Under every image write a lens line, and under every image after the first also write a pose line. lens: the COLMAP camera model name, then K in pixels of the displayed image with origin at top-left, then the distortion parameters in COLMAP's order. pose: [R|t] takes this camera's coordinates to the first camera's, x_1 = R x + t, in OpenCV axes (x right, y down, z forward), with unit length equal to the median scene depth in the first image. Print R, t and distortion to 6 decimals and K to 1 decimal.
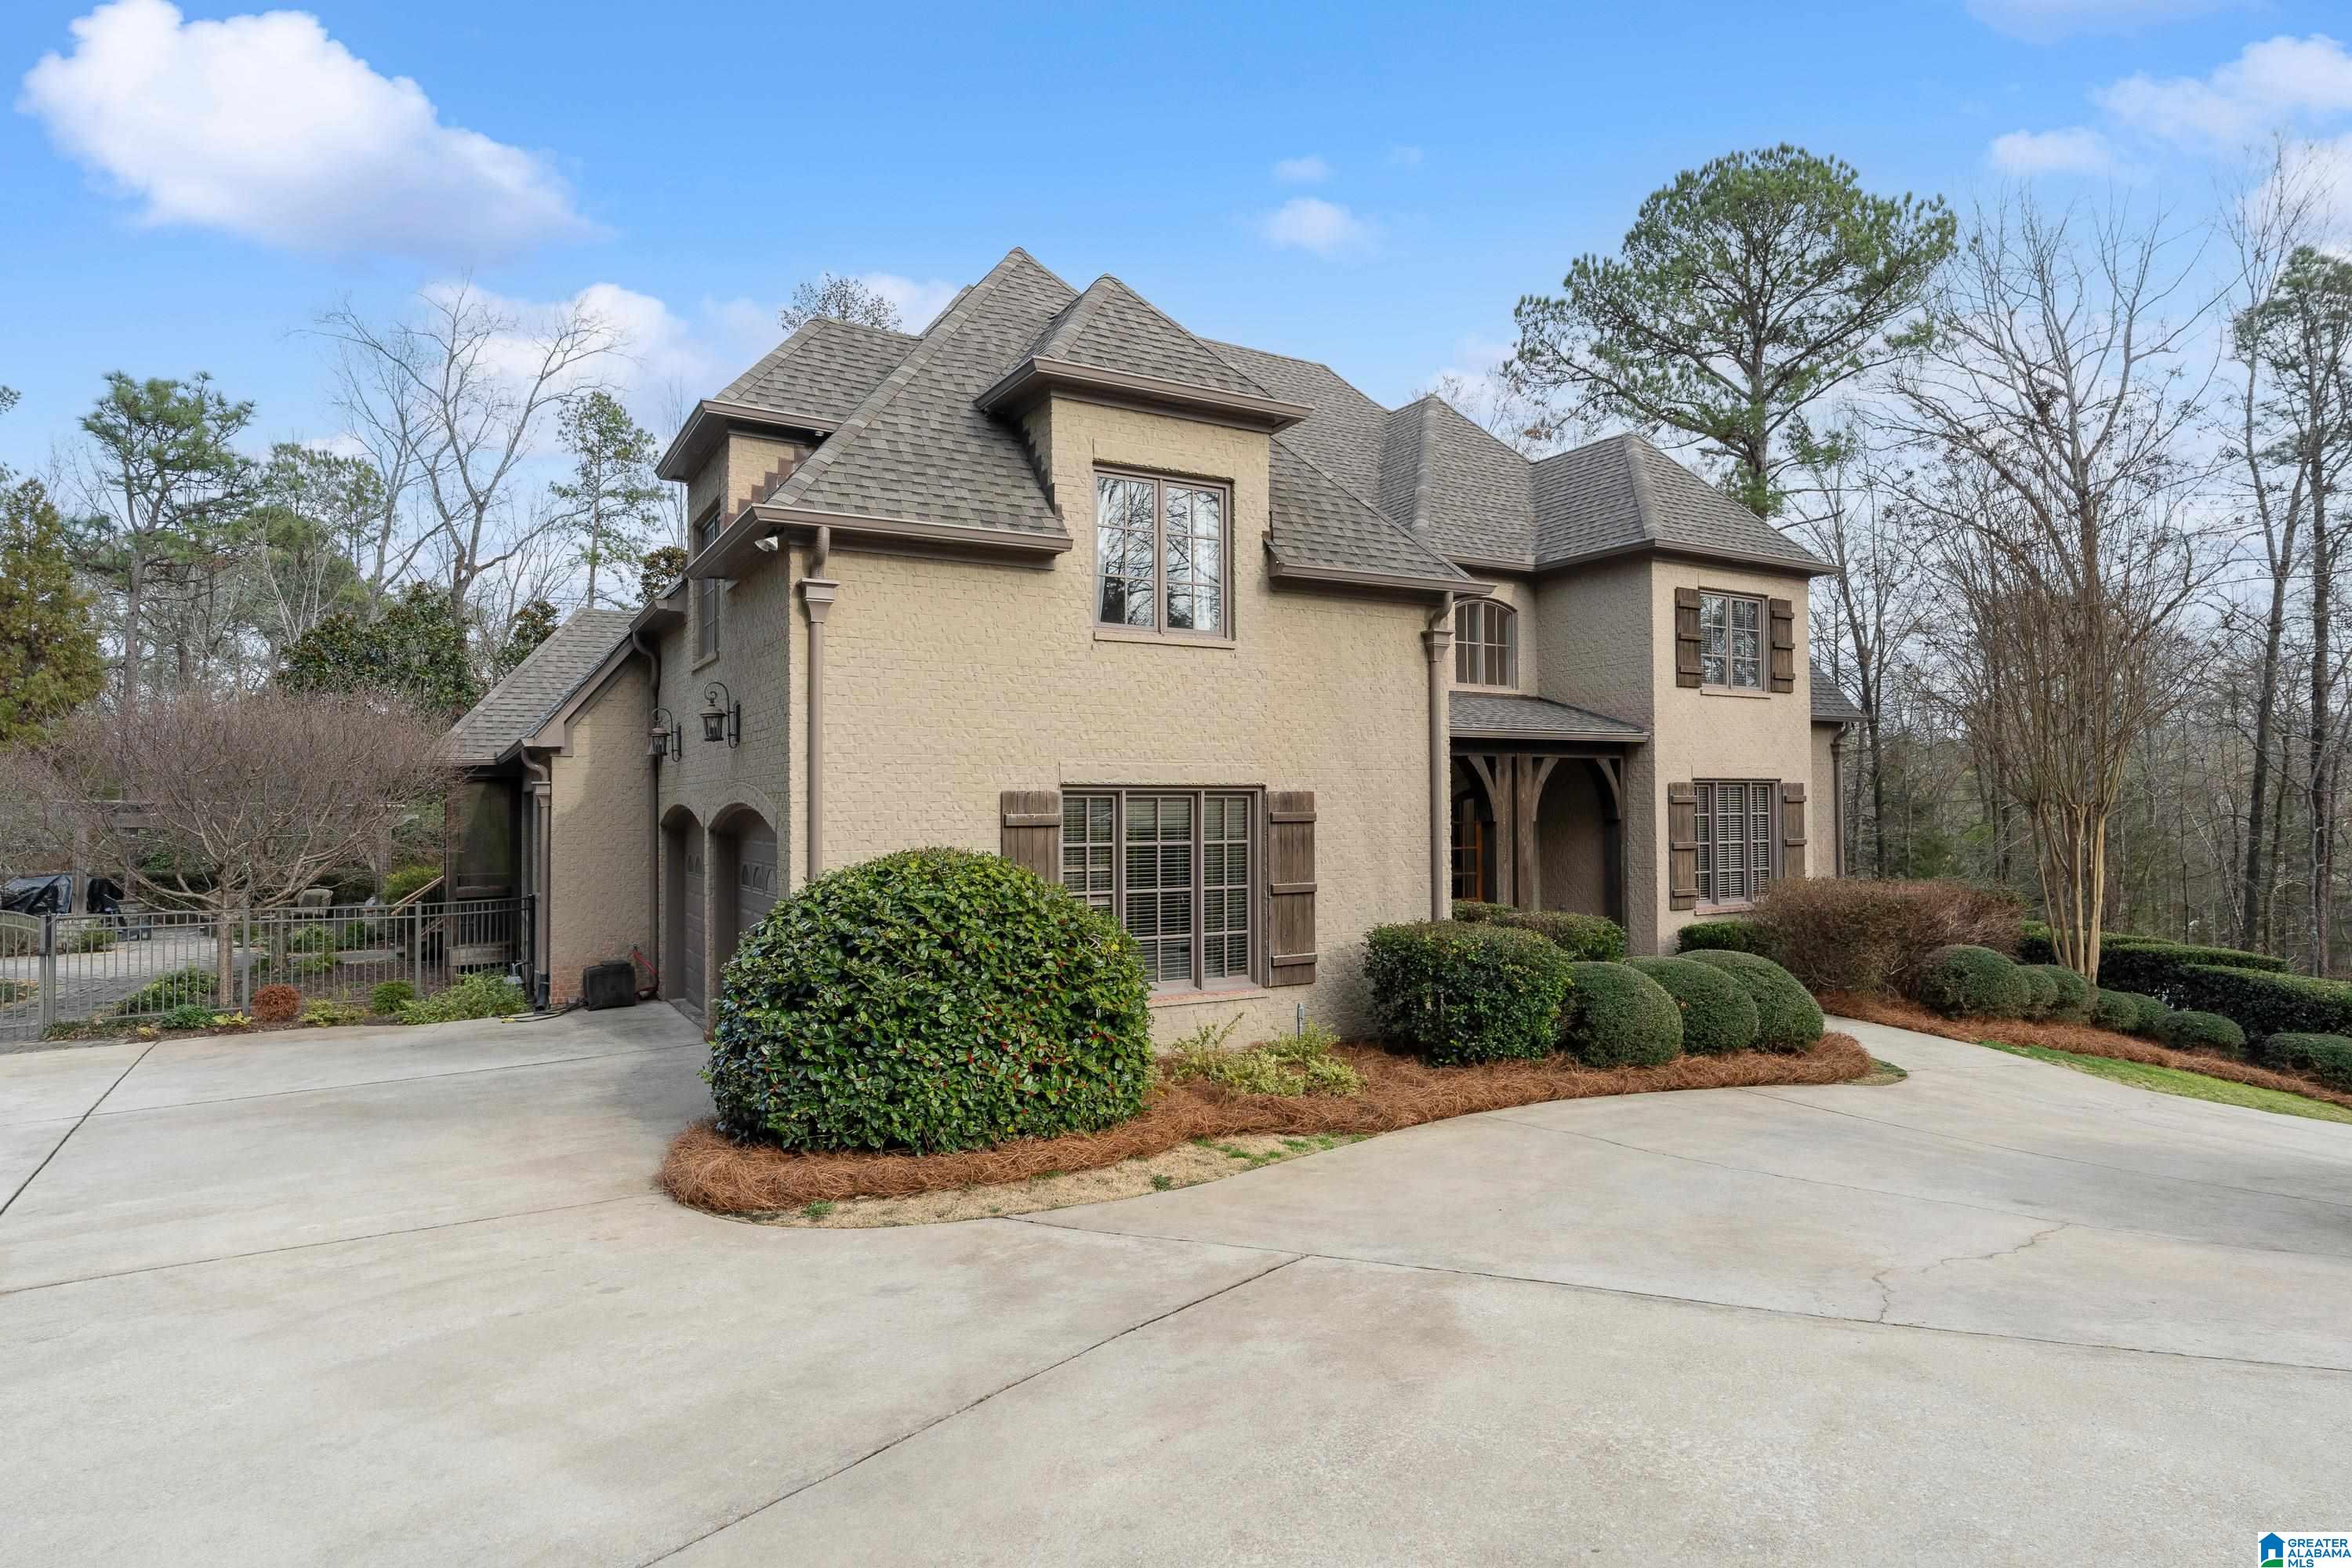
lens RADIAL K [[1256.3, 0, 1172.0], [0, 1256.3, 778.2], [0, 0, 1]] dist [-0.005877, 0.002531]
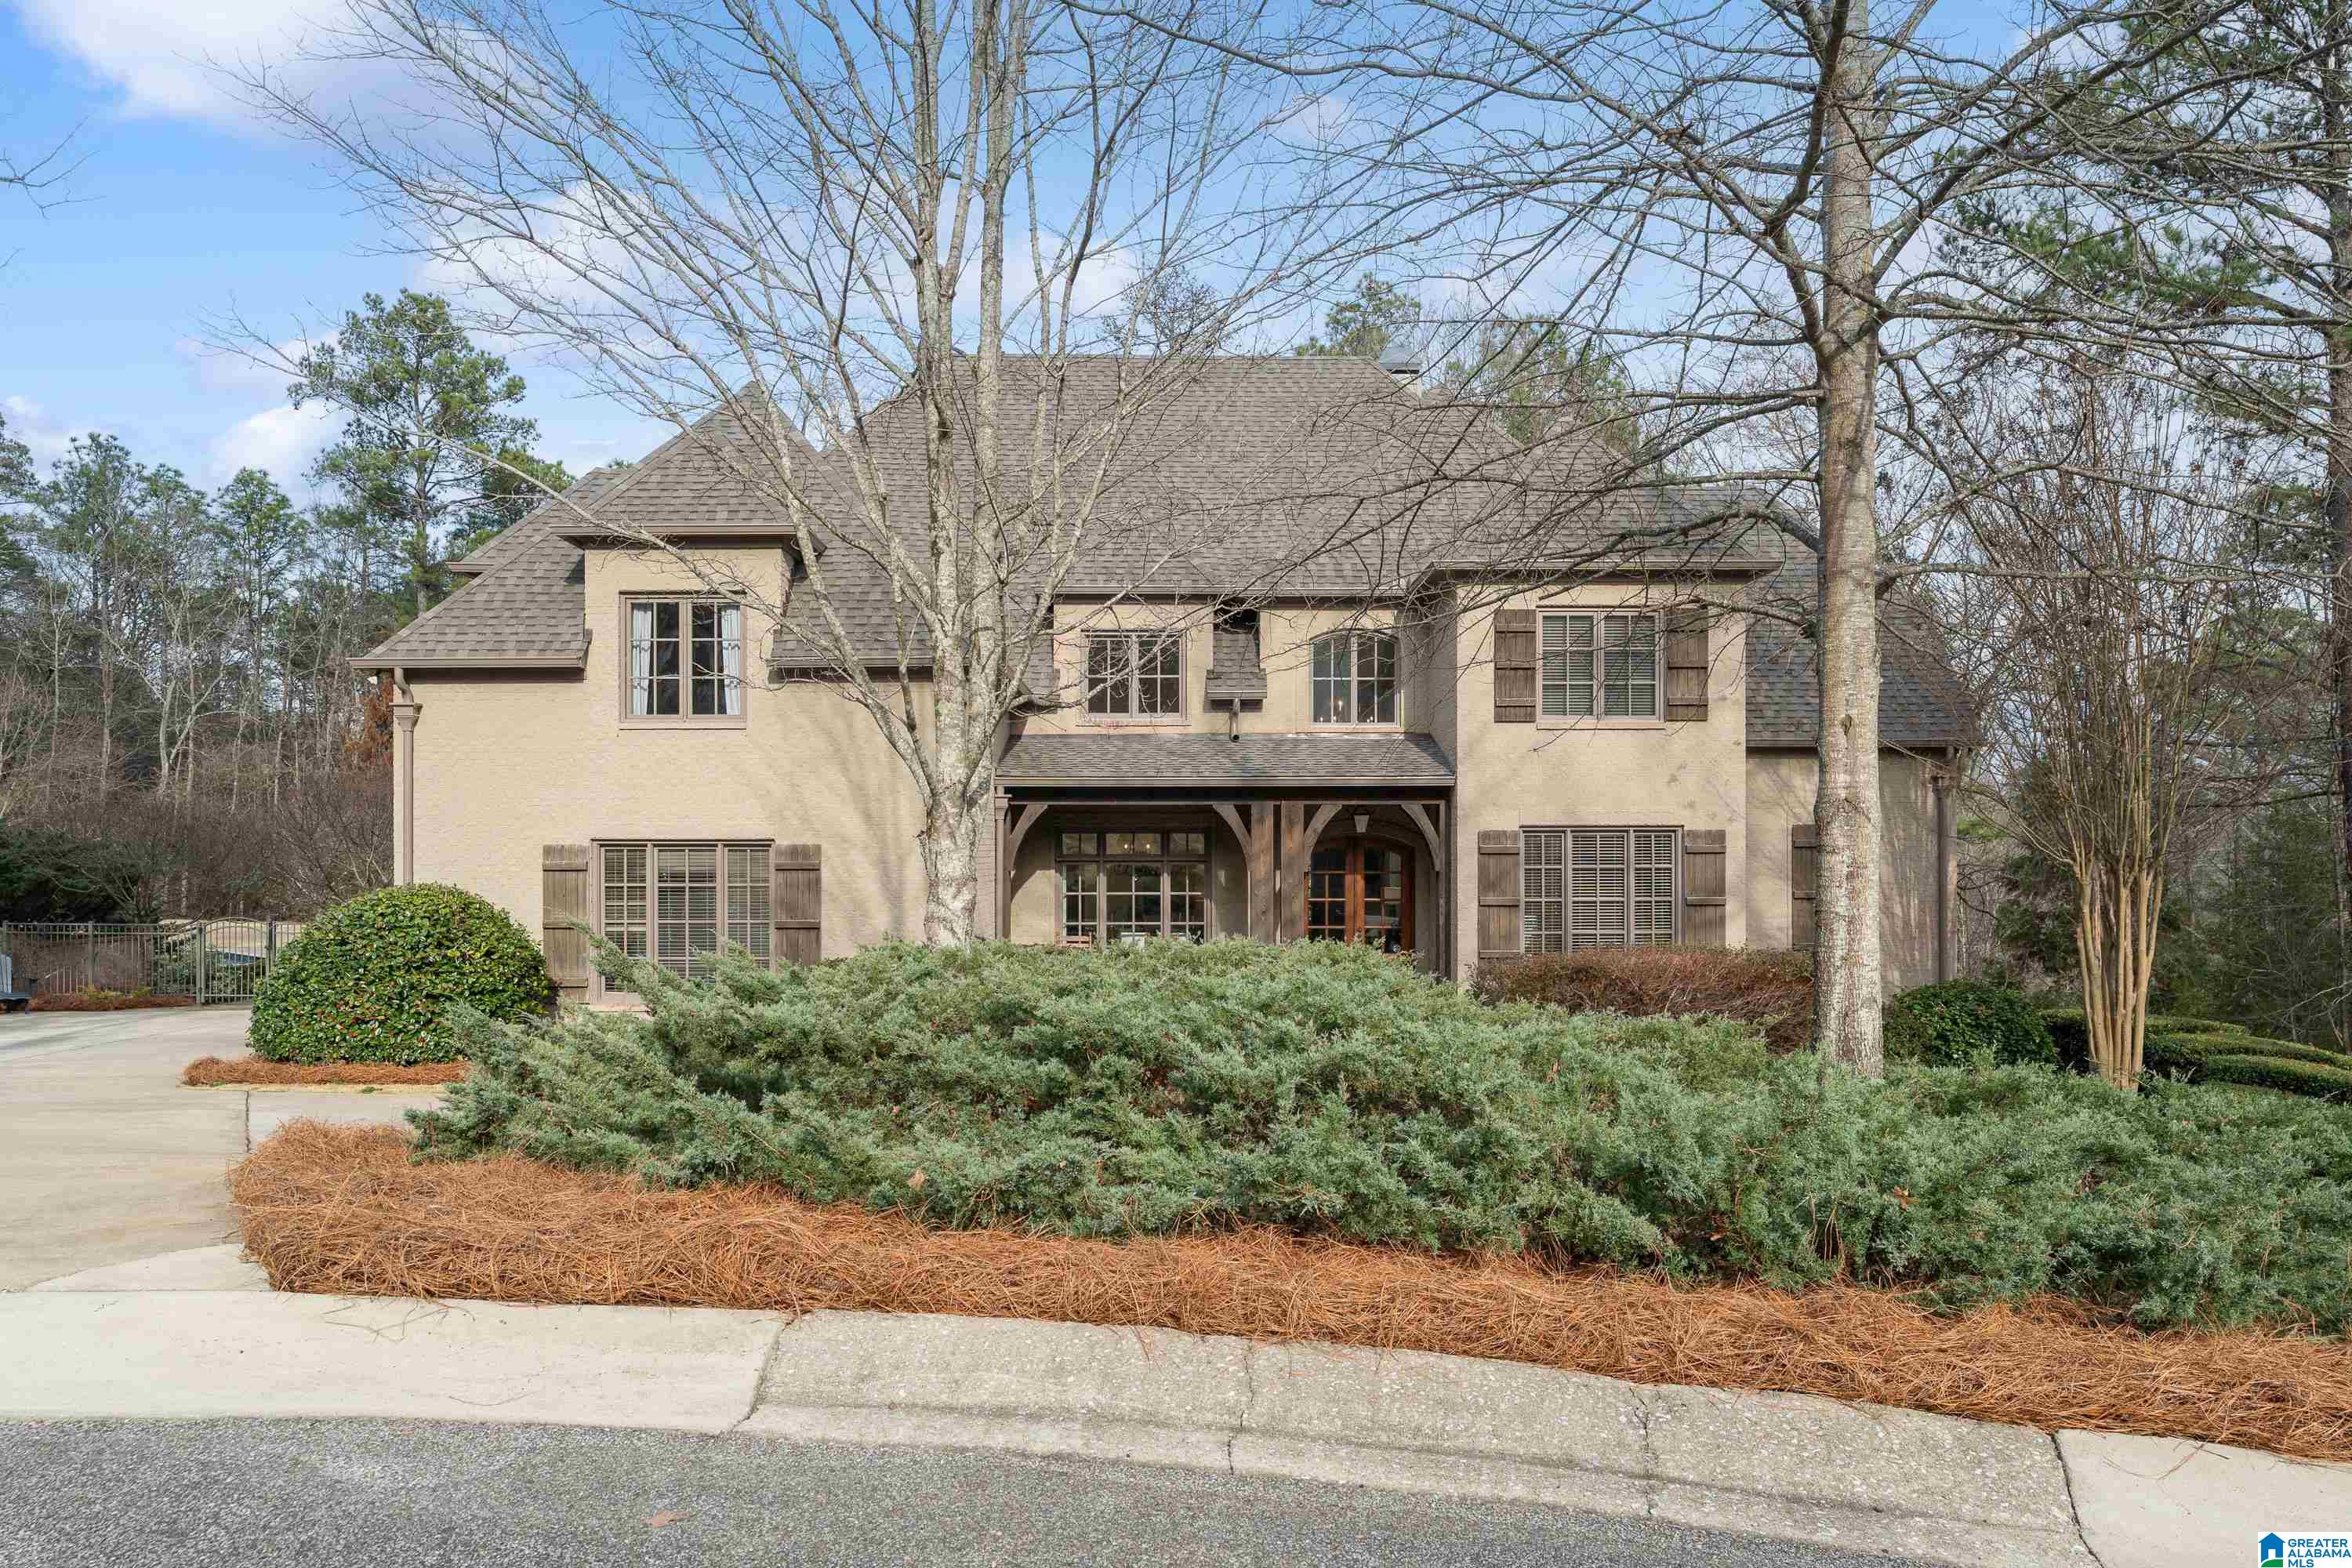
lens RADIAL K [[1662.9, 0, 1166.2], [0, 1662.9, 840.7], [0, 0, 1]] dist [0.003895, 0.000476]
pose [[0.865756, 0.003384, -0.500454, 0.839670], [0.007378, 0.999782, 0.019524, -0.014962], [0.500411, -0.020595, 0.865543, -0.144931]]
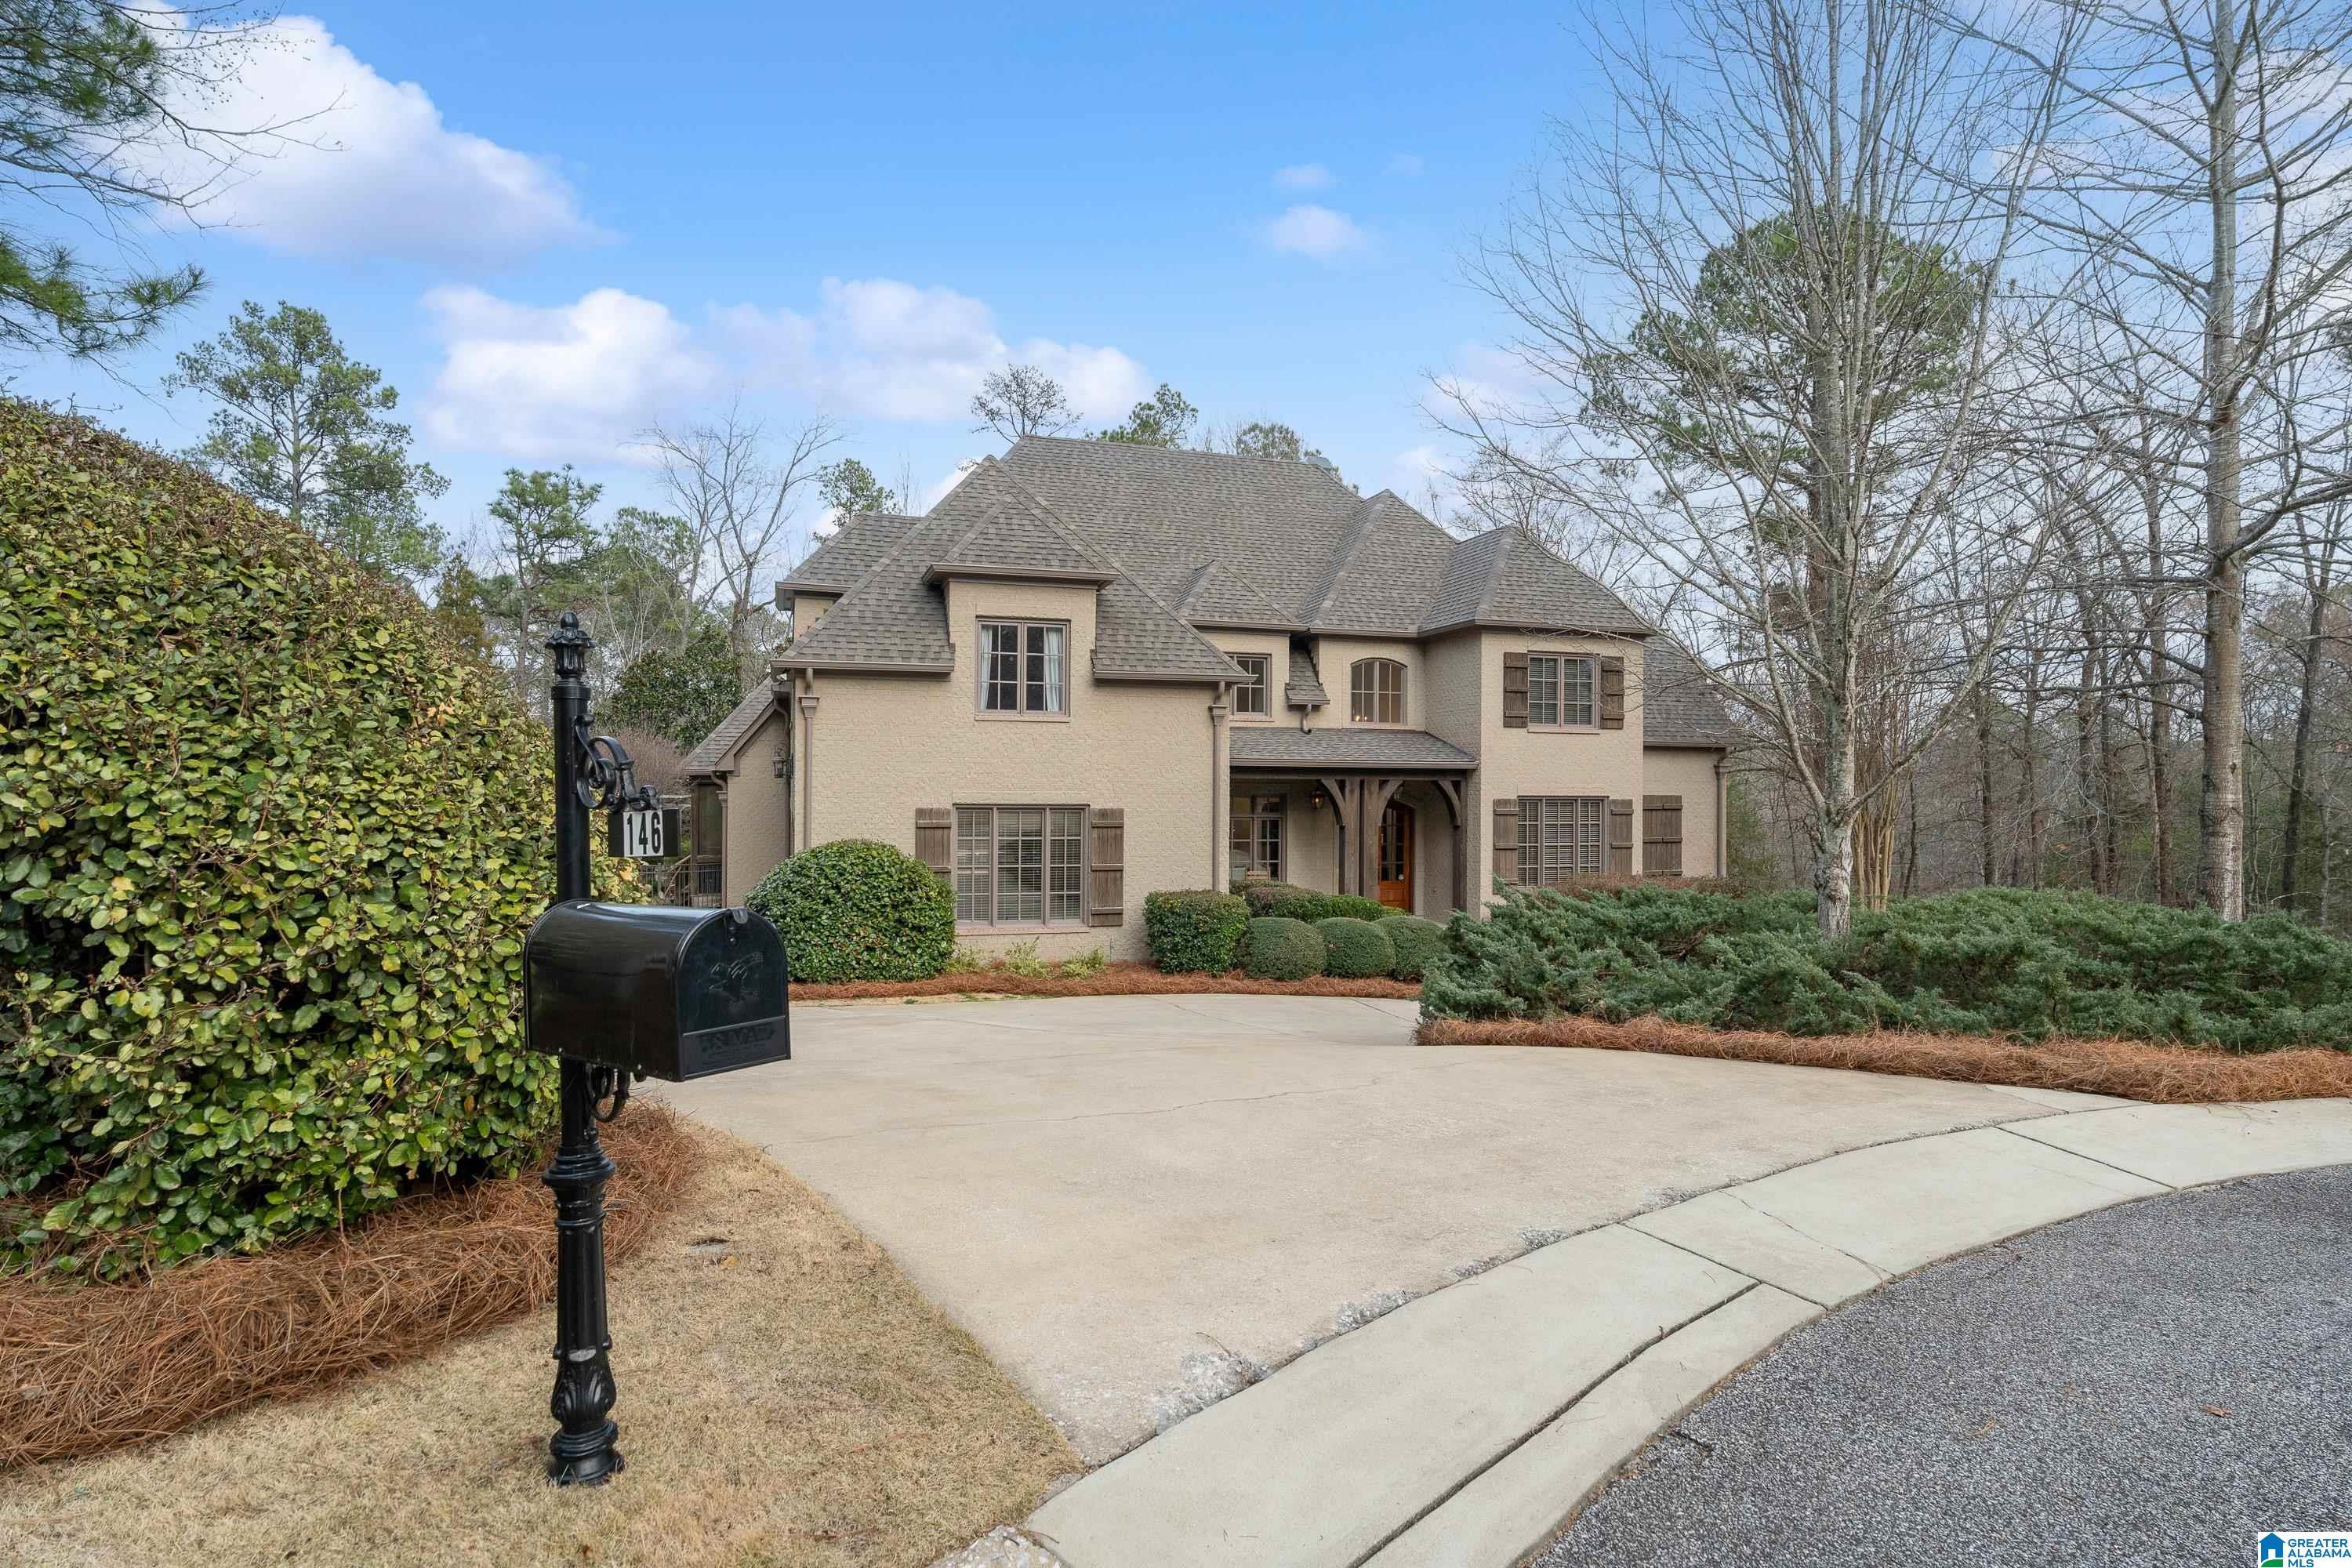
lens RADIAL K [[1256.3, 0, 1172.0], [0, 1256.3, 778.2], [0, 0, 1]] dist [-0.005877, 0.002531]
pose [[0.975317, 0.010543, -0.220559, 0.375739], [-0.007822, 0.999882, 0.013205, -0.035534], [0.220672, -0.011154, 0.975284, -0.404463]]
